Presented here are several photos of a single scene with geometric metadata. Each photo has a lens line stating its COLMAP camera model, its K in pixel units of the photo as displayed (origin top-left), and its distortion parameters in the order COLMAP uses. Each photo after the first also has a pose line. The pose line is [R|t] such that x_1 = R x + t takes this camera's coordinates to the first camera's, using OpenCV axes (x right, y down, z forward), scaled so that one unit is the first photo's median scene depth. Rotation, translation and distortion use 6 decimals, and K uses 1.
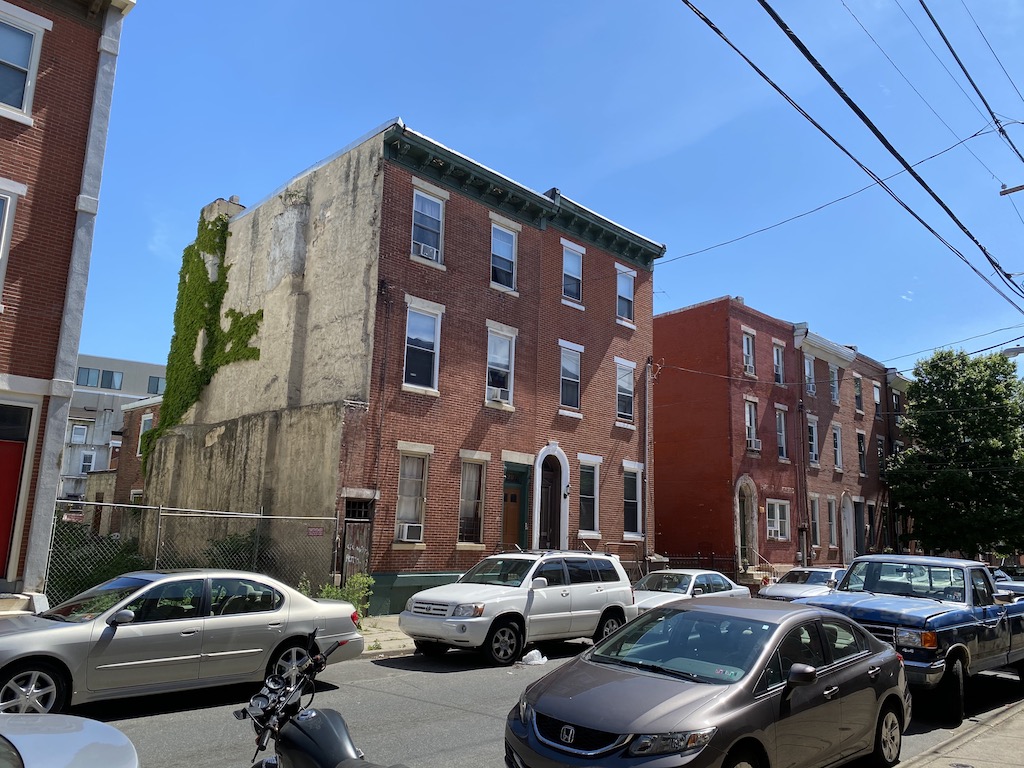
lens RADIAL K [[787.1, 0, 511.1], [0, 787.1, 383.7], [0, 0, 1]] dist [0.066256, -0.068215]
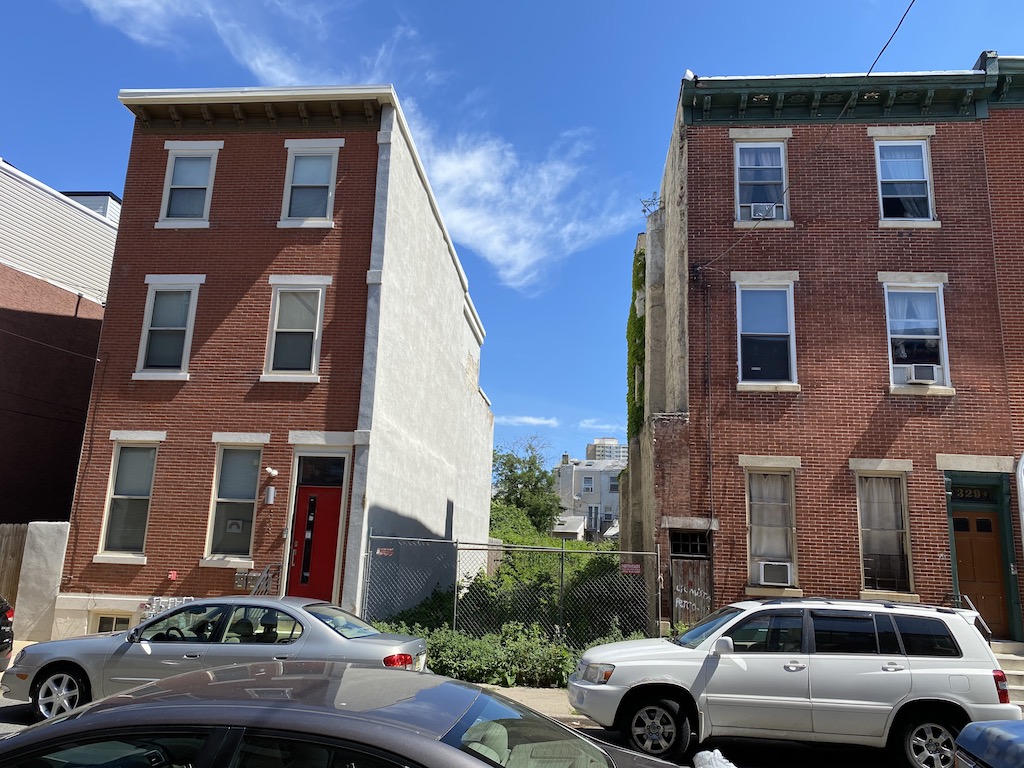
lens RADIAL K [[787.1, 0, 509.0], [0, 787.1, 380.9], [0, 0, 1]] dist [0.066256, -0.068215]
pose [[0.623184, -0.179802, -0.761126, 0.330008], [0.128467, 0.983528, -0.127155, 0.071080], [0.771452, -0.018539, 0.636018, 0.322772]]
